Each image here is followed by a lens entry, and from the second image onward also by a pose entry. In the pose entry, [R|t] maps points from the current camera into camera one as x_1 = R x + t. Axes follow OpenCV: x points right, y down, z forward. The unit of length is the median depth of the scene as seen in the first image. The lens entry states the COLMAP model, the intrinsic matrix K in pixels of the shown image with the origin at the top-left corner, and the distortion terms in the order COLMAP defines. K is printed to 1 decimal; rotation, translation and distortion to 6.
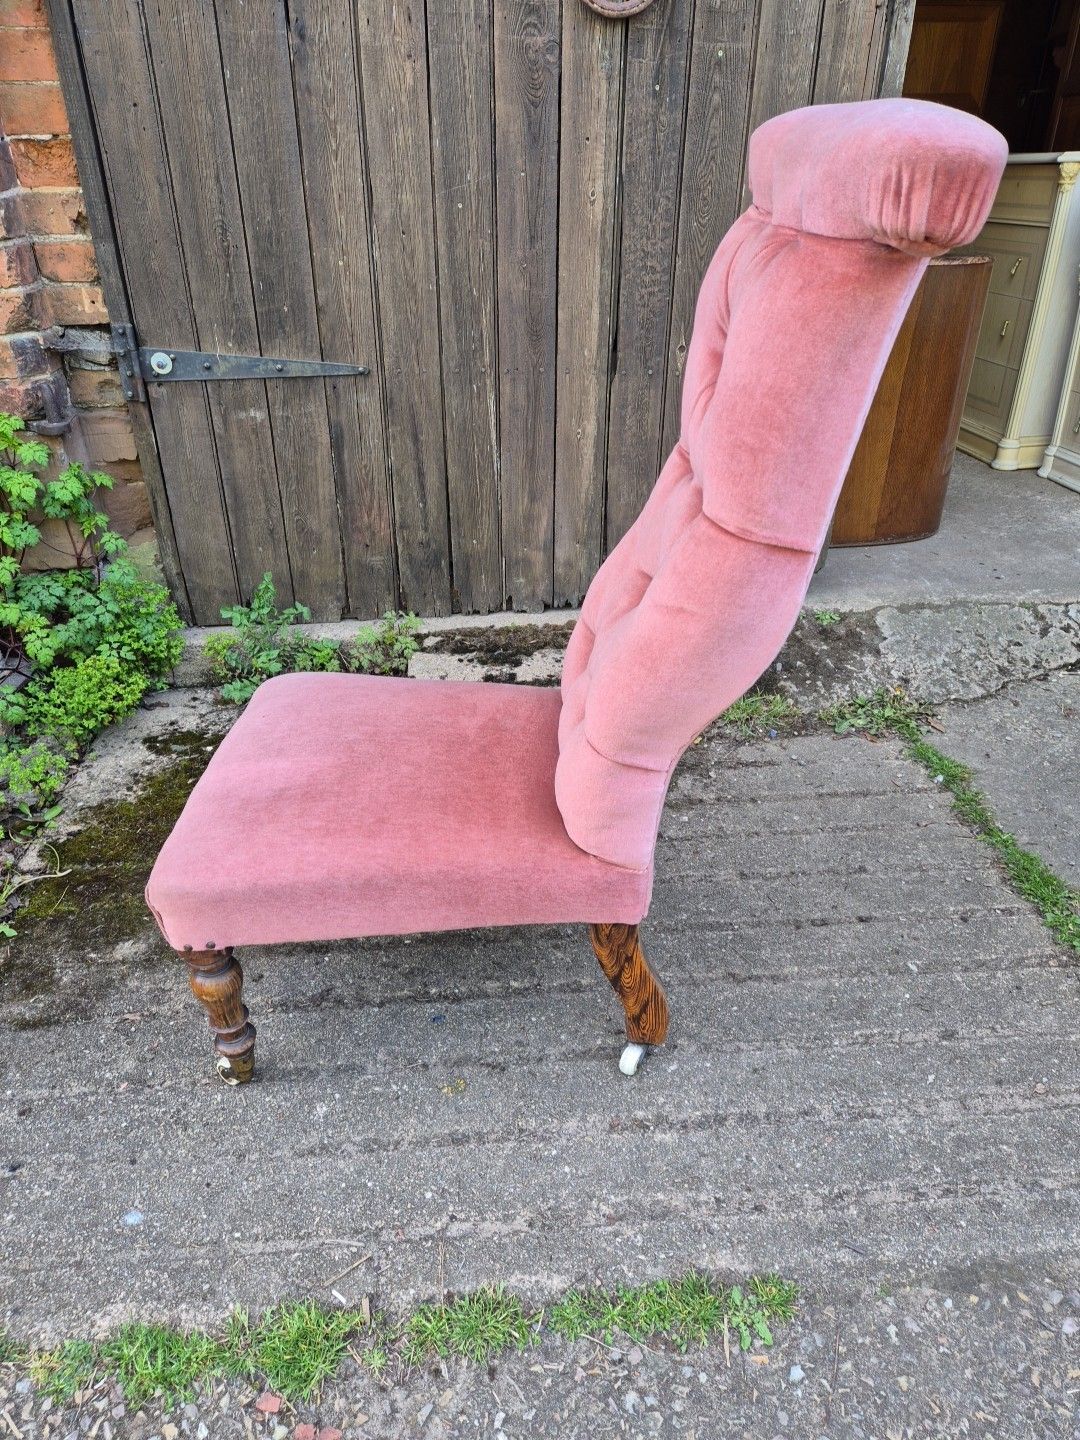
lens RADIAL K [[975.3, 0, 547.9], [0, 975.3, 719.4], [0, 0, 1]] dist [0.072567, -0.062891]
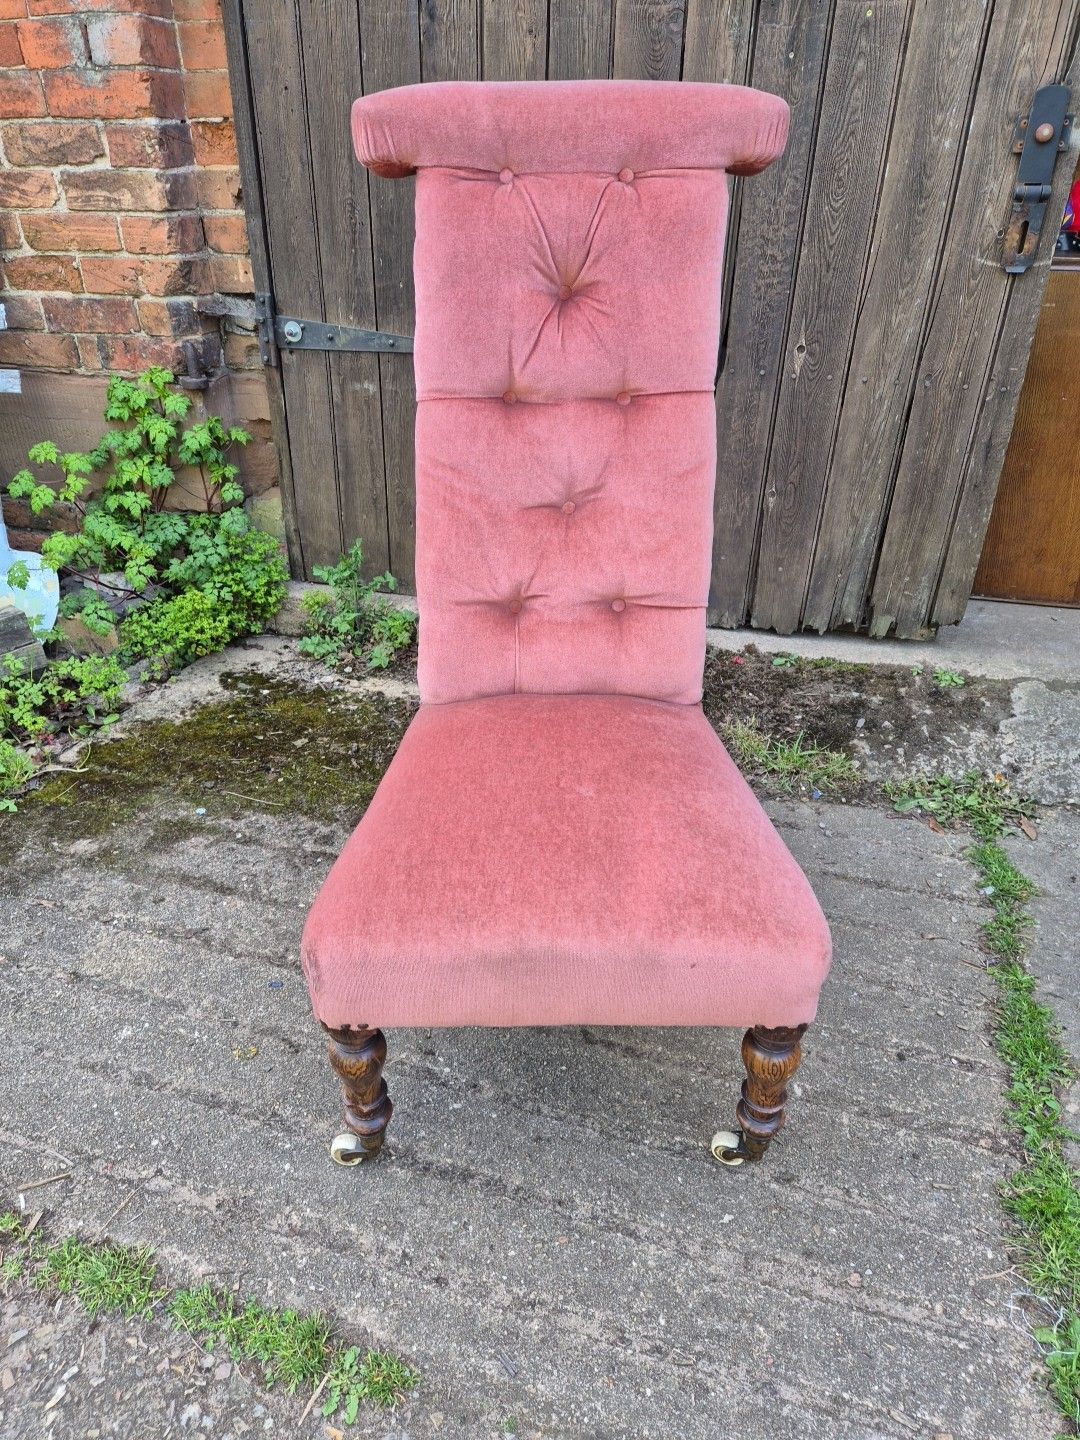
lens RADIAL K [[975.3, 0, 525.4], [0, 975.3, 719.0], [0, 0, 1]] dist [0.072567, -0.062891]
pose [[0.920339, 0.191889, -0.340814, 0.339267], [-0.195771, 0.980372, 0.023317, -0.025824], [0.338599, 0.045262, 0.939842, 0.114037]]
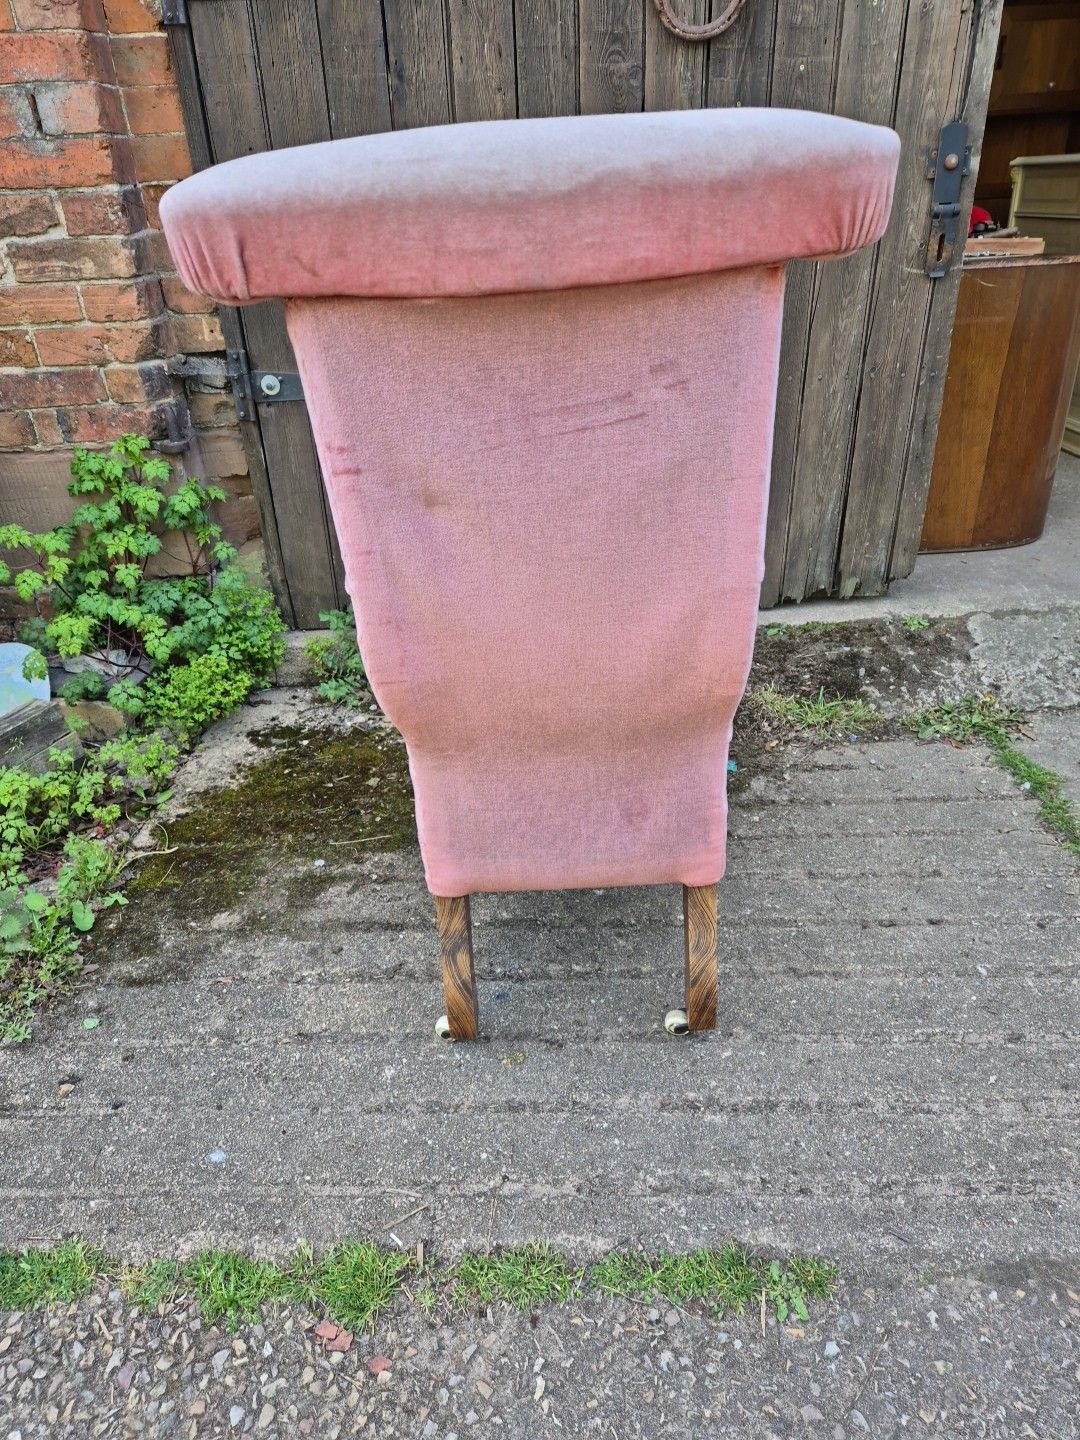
lens RADIAL K [[975.3, 0, 535.6], [0, 975.3, 720.8], [0, 0, 1]] dist [0.072567, -0.062891]
pose [[0.992642, 0.014912, -0.120166, 0.037774], [-0.017043, 0.999715, -0.016729, 0.023445], [0.119883, 0.018654, 0.992613, -0.033737]]
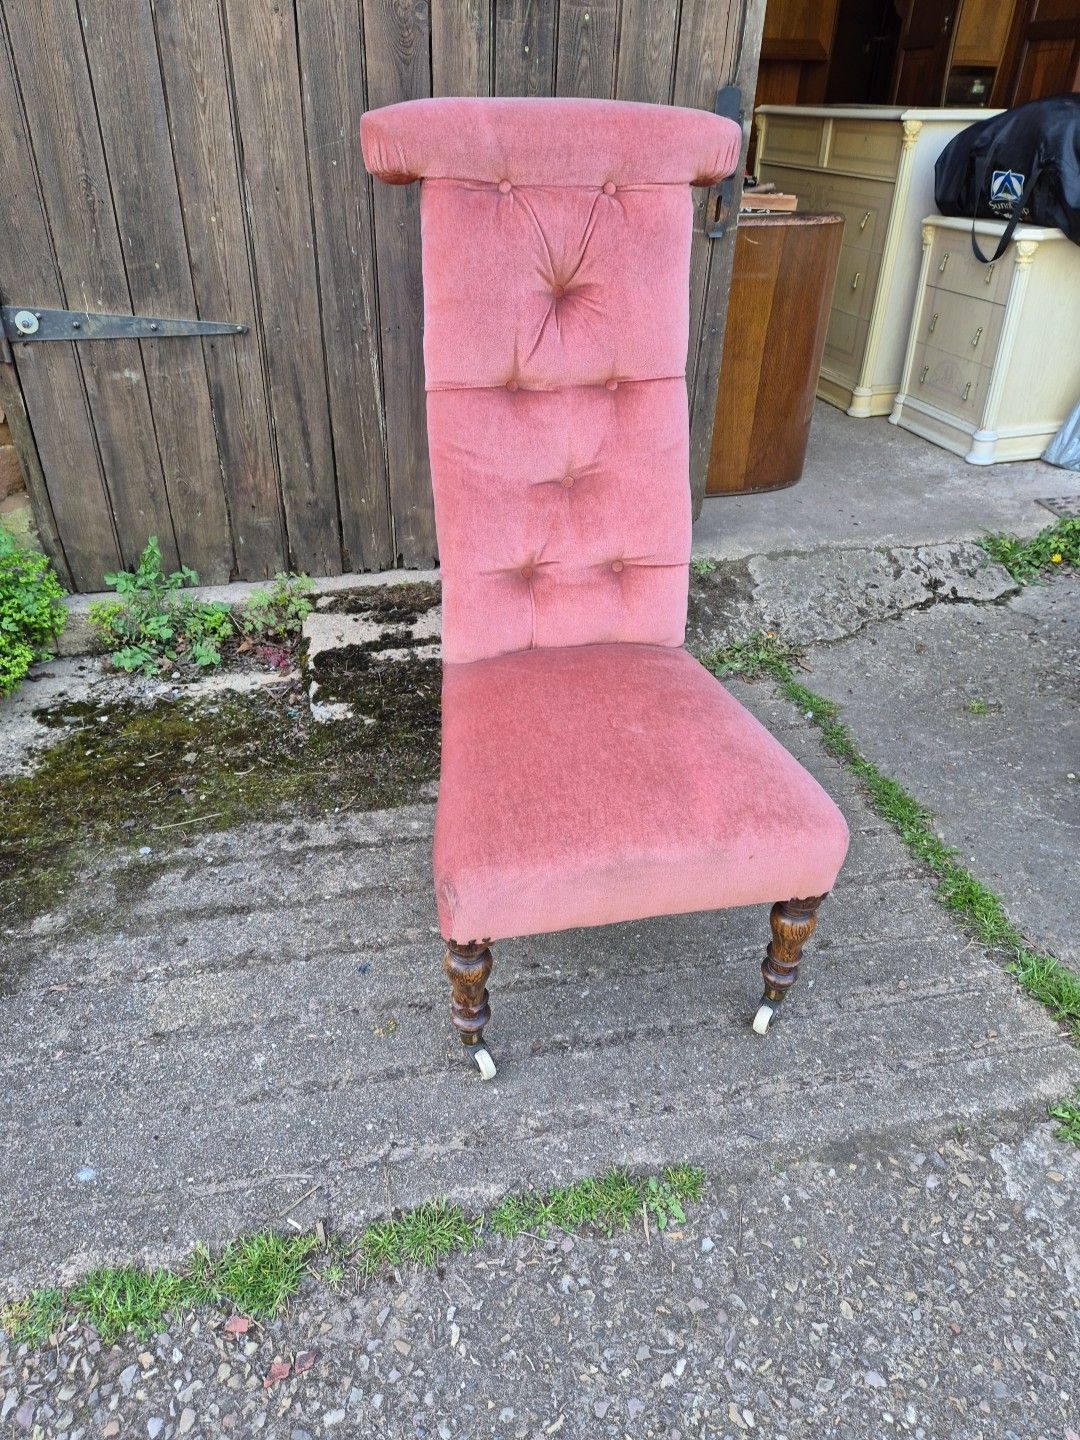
lens RADIAL K [[975.3, 0, 541.6], [0, 975.3, 716.5], [0, 0, 1]] dist [0.072567, -0.062891]
pose [[0.992070, -0.046481, 0.116772, -0.027461], [0.039888, 0.997509, 0.058183, -0.015362], [-0.119186, -0.053064, 0.991453, -0.048578]]
